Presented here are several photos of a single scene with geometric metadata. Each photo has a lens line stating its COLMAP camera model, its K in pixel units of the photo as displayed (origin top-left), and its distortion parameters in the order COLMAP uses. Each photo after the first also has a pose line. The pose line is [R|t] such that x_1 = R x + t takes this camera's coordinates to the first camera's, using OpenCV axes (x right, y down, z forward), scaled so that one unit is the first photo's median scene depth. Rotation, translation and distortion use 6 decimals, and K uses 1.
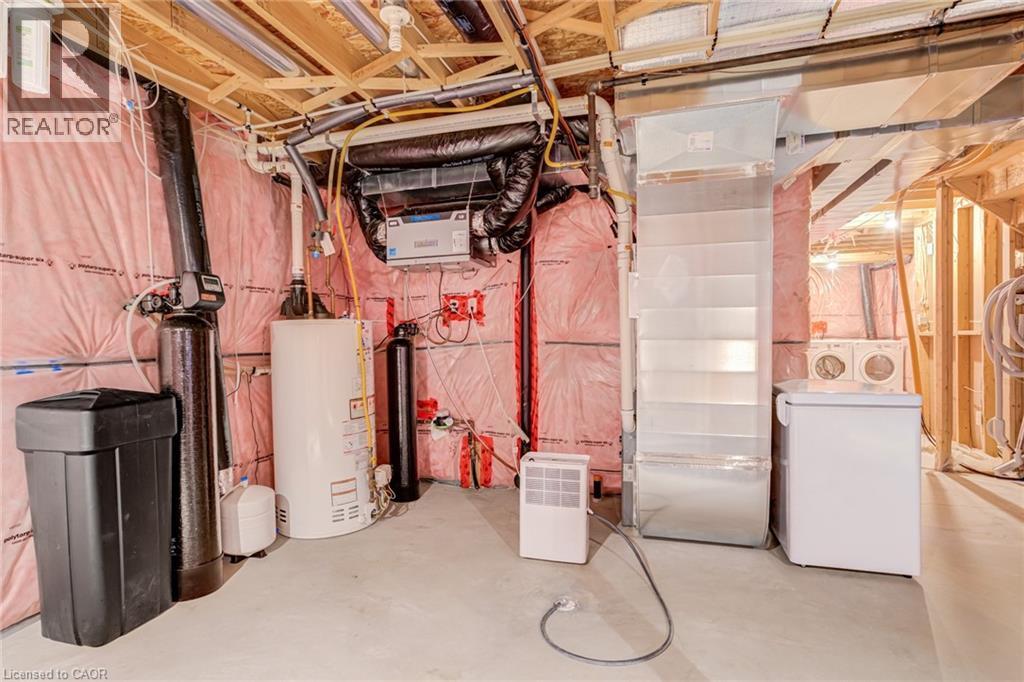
lens RADIAL K [[498.8, 0, 514.4], [0, 498.8, 347.7], [0, 0, 1]] dist [-0.003632, 0.004823]
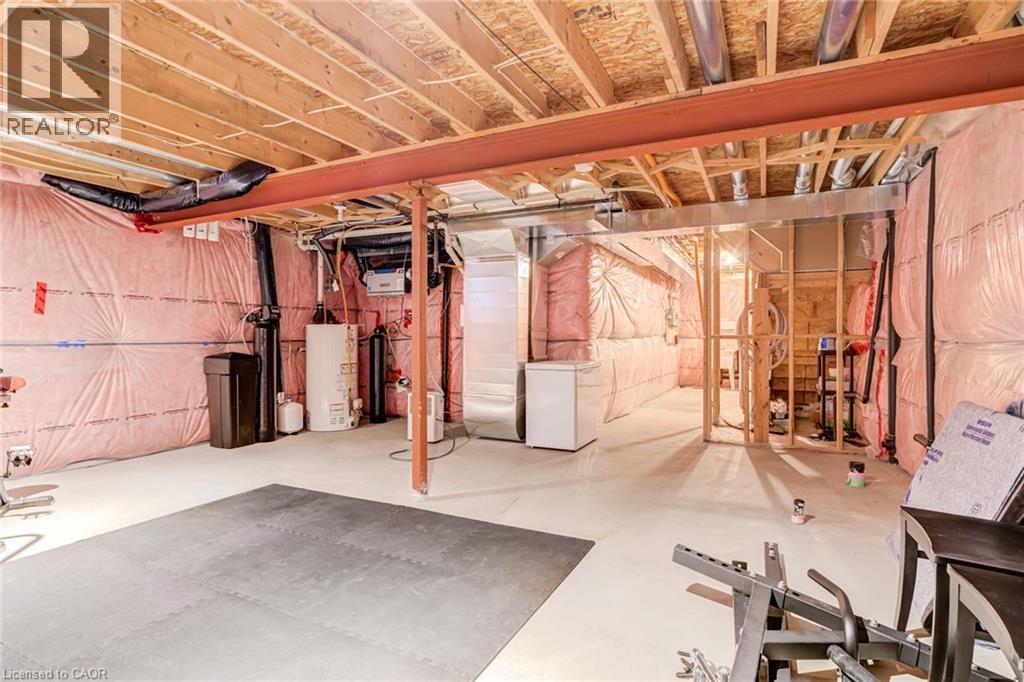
lens RADIAL K [[498.8, 0, 520.1], [0, 498.8, 336.3], [0, 0, 1]] dist [-0.003632, 0.004823]
pose [[0.989701, 0.017830, -0.142034, 0.655081], [-0.020083, 0.999694, -0.014444, 0.005776], [0.141733, 0.017147, 0.989756, -0.871768]]
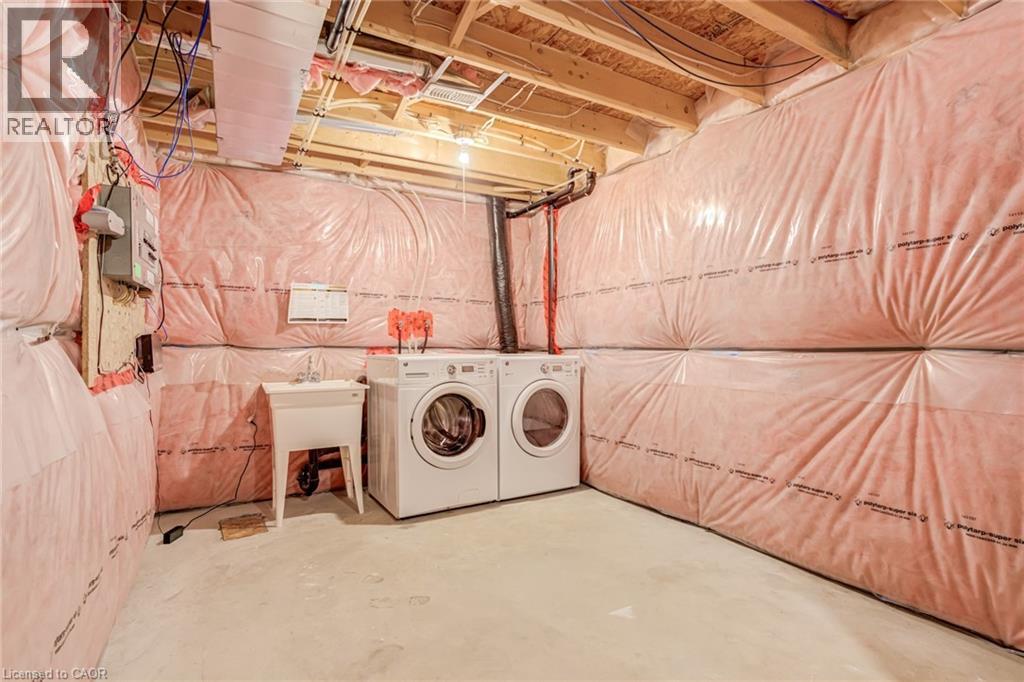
lens RADIAL K [[498.8, 0, 510.5], [0, 498.8, 340.5], [0, 0, 1]] dist [-0.003632, 0.004823]
pose [[0.681357, 0.019795, 0.731683, 1.096305], [0.002881, 0.999554, -0.029725, -0.042183], [-0.731945, 0.022361, 0.680996, 2.038832]]
